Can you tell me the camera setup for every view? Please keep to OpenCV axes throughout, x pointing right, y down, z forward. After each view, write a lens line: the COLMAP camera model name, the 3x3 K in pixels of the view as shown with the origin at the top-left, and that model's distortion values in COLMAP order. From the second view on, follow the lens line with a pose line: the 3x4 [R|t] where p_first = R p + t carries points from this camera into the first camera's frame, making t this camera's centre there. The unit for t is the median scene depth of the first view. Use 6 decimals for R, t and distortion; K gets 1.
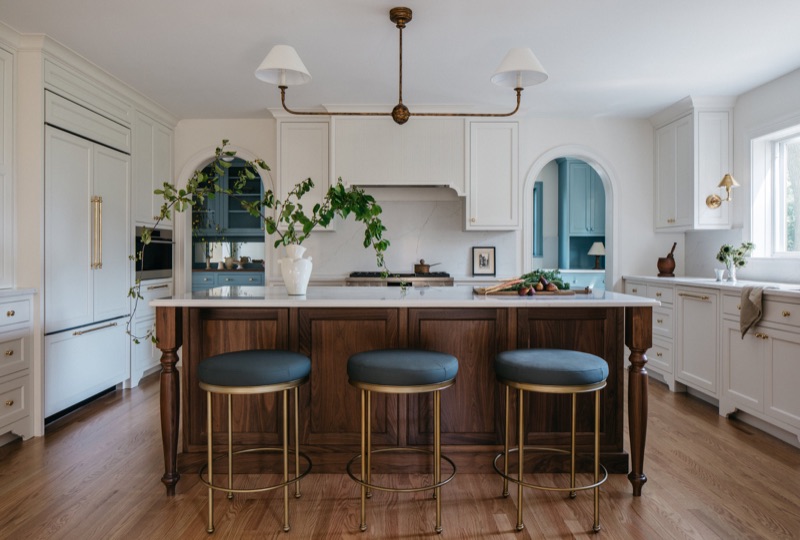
lens RADIAL K [[565.7, 0, 400.8], [0, 565.7, 257.6], [0, 0, 1]] dist [-0.001396, -0.000824]
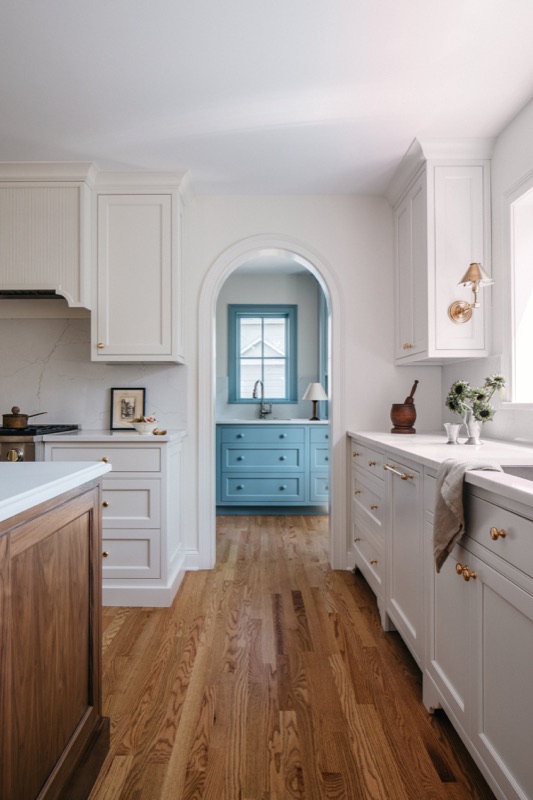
lens RADIAL K [[562.3, 0, 254.8], [0, 562.3, 395.9], [0, 0, 1]] dist [0.001241, 0.000189]
pose [[0.999607, -0.001055, -0.028023, 0.346981], [0.000691, 0.999915, -0.013012, -0.000584], [0.028035, 0.012987, 0.999523, 0.384633]]
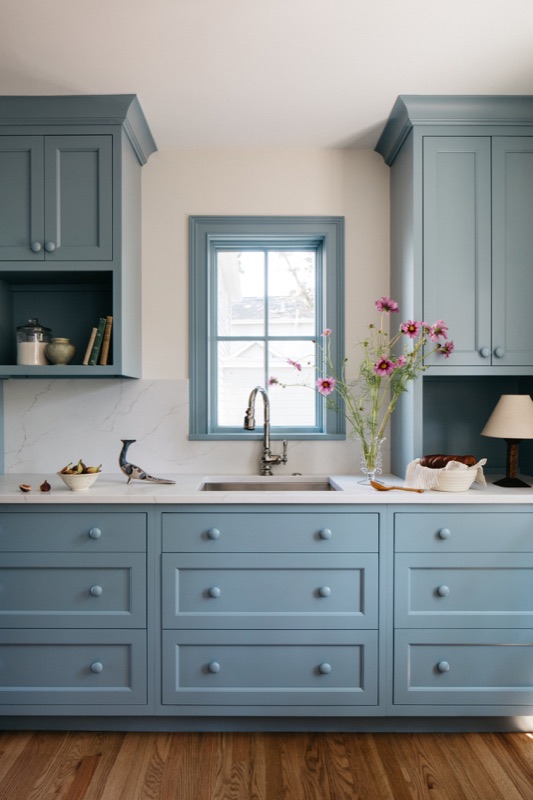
lens RADIAL K [[562.3, 0, 254.8], [0, 562.3, 395.9], [0, 0, 1]] dist [0.001241, 0.000189]
pose [[0.999804, -0.000935, -0.019794, 0.329655], [0.000553, 0.999813, -0.019339, -0.030300], [0.019809, 0.019324, 0.999617, 1.037020]]
